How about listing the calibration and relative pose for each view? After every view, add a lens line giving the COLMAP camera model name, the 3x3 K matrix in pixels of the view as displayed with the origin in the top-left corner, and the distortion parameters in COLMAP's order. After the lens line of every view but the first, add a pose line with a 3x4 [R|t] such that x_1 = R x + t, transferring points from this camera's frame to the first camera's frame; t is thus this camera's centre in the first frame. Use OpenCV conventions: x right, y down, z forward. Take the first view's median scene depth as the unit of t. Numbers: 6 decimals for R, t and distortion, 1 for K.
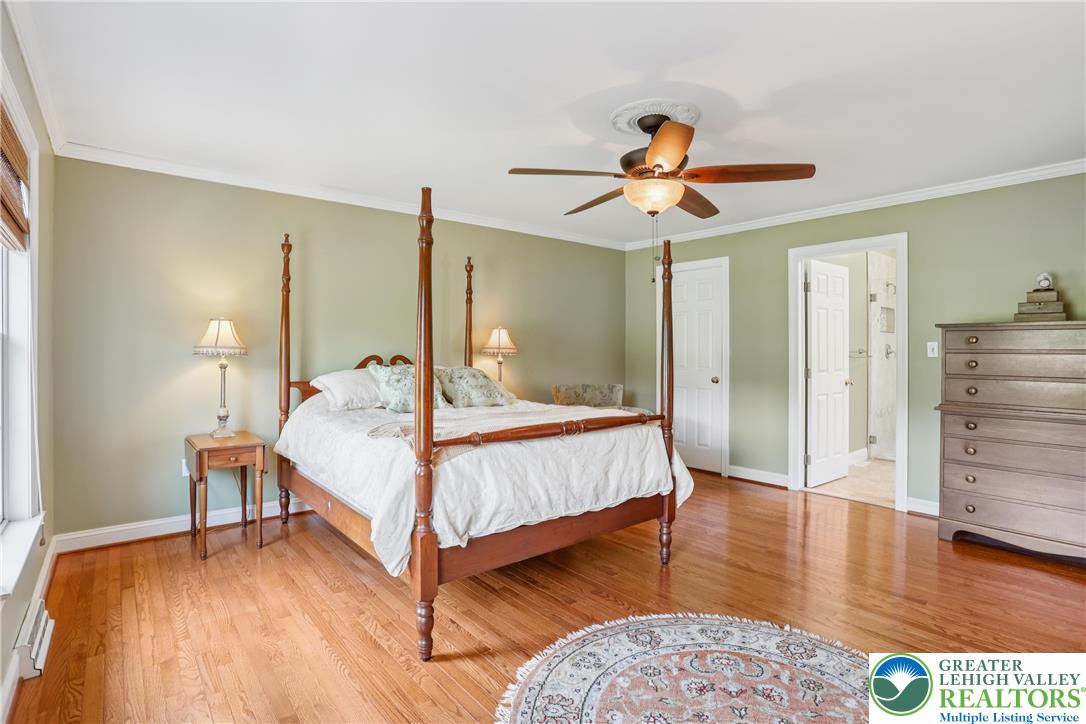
lens RADIAL K [[542.1, 0, 533.4], [0, 542.1, 358.0], [0, 0, 1]] dist [-0.063878, 0.021189]
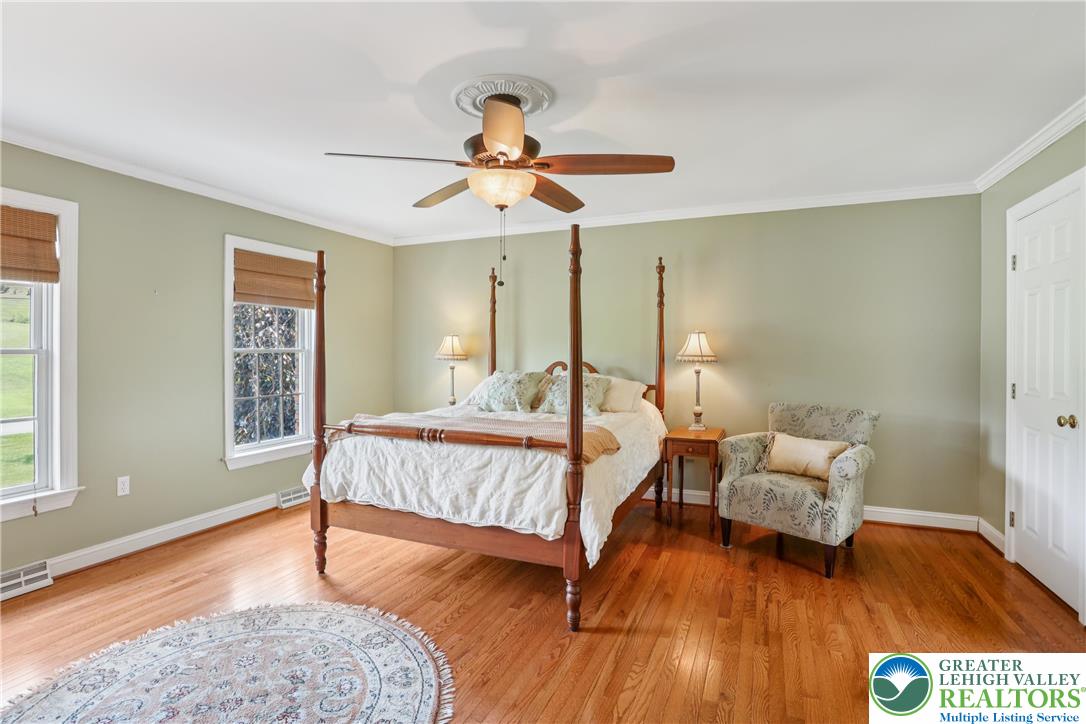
lens RADIAL K [[542.1, 0, 531.5], [0, 542.1, 353.5], [0, 0, 1]] dist [-0.063878, 0.021189]
pose [[0.446495, 0.005139, -0.894771, 1.078558], [-0.010444, 0.999945, 0.000532, -0.033200], [0.894725, 0.009108, 0.446524, 0.678592]]
